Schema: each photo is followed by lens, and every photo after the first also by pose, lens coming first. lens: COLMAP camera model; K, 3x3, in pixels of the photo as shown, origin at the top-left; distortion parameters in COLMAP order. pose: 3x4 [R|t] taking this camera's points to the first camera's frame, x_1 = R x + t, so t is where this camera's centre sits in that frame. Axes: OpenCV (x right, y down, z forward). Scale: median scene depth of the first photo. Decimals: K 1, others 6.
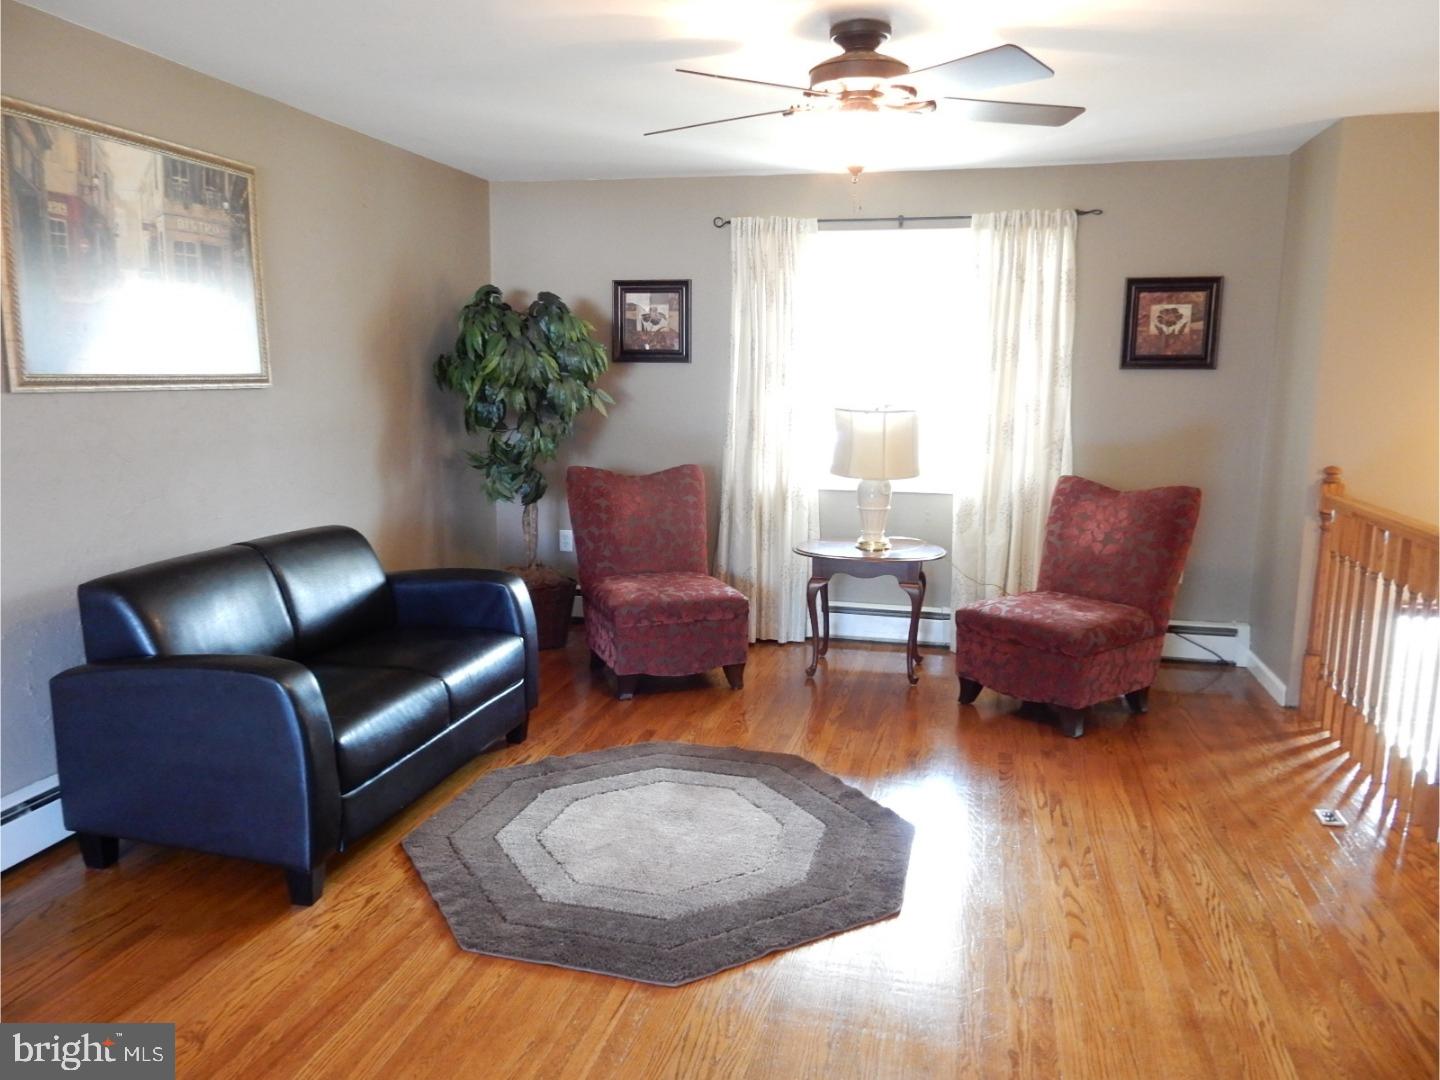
lens RADIAL K [[1072.5, 0, 720.0], [0, 1072.5, 540.0], [0, 0, 1]] dist [0.004195, 0.000954]
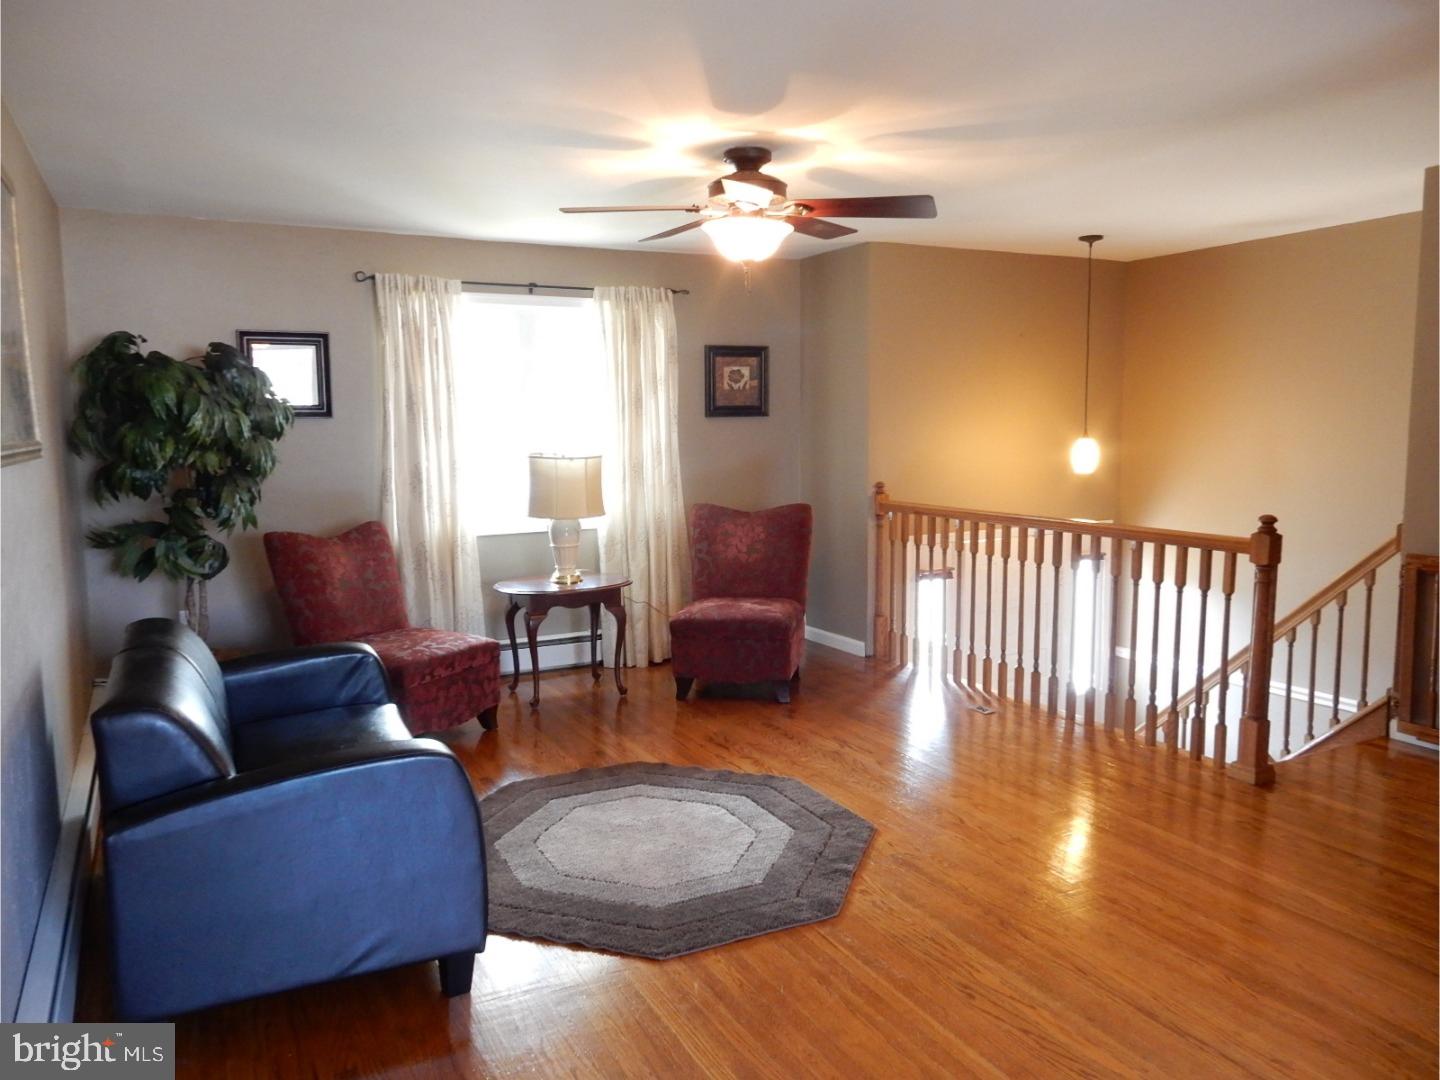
lens RADIAL K [[1072.5, 0, 720.0], [0, 1072.5, 540.0], [0, 0, 1]] dist [0.004195, 0.000954]
pose [[0.745900, -0.091751, 0.659708, -0.463561], [0.122981, 0.992409, -0.001026, -0.014375], [-0.654606, 0.081897, 0.751521, 0.064001]]
